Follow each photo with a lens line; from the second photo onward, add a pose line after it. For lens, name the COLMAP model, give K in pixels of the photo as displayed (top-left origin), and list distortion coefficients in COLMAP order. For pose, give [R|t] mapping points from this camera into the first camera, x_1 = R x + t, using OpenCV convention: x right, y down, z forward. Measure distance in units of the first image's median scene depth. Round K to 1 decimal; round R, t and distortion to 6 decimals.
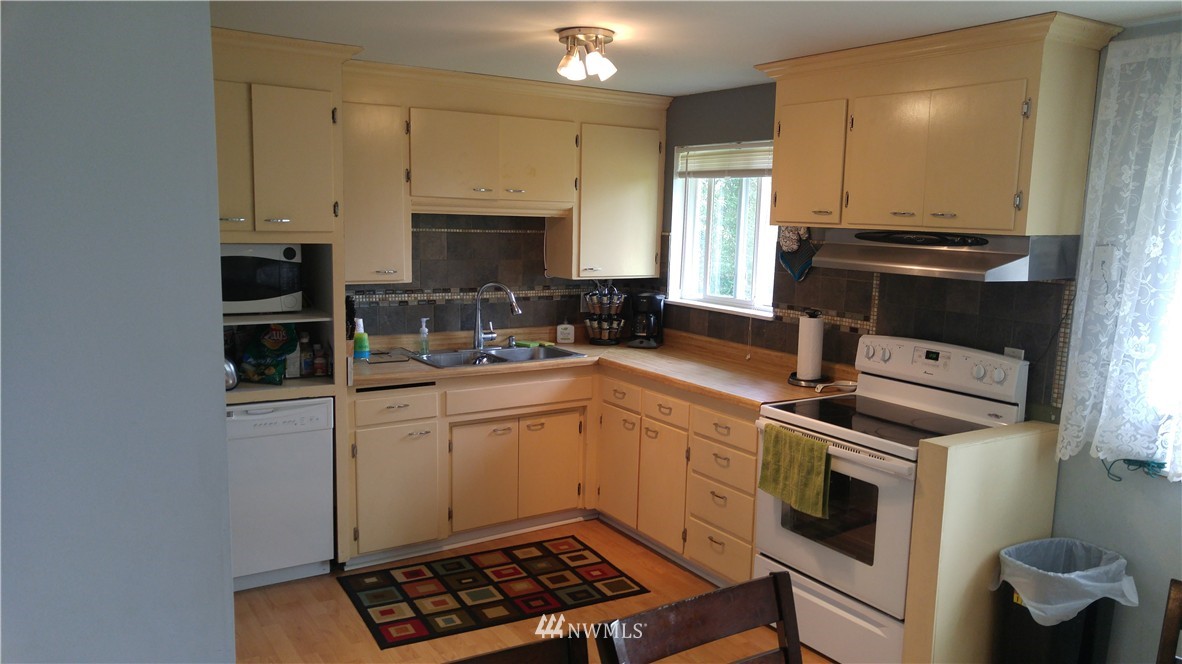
lens RADIAL K [[826.1, 0, 601.5], [0, 826.1, 334.0], [0, 0, 1]] dist [0.018386, -0.001006]
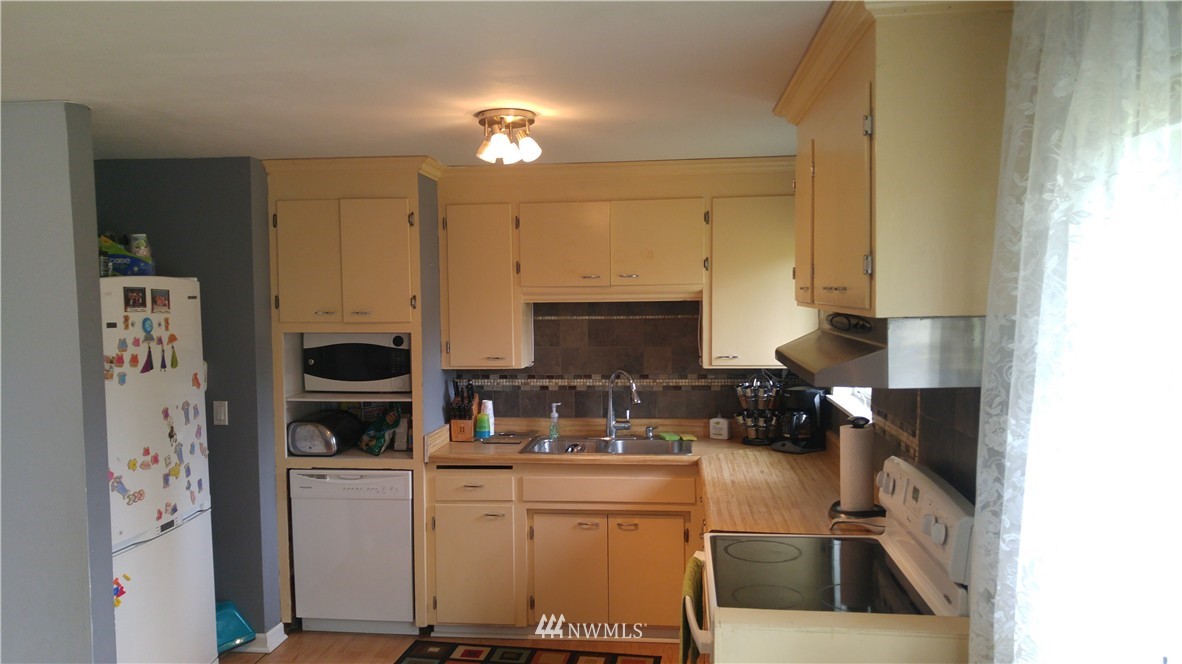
lens RADIAL K [[826.1, 0, 596.7], [0, 826.1, 339.5], [0, 0, 1]] dist [0.018386, -0.001006]
pose [[0.780315, 0.000027, -0.625386, 0.465830], [-0.057151, 0.995819, -0.071266, -0.028079], [0.622769, 0.091351, 0.777054, 0.234073]]
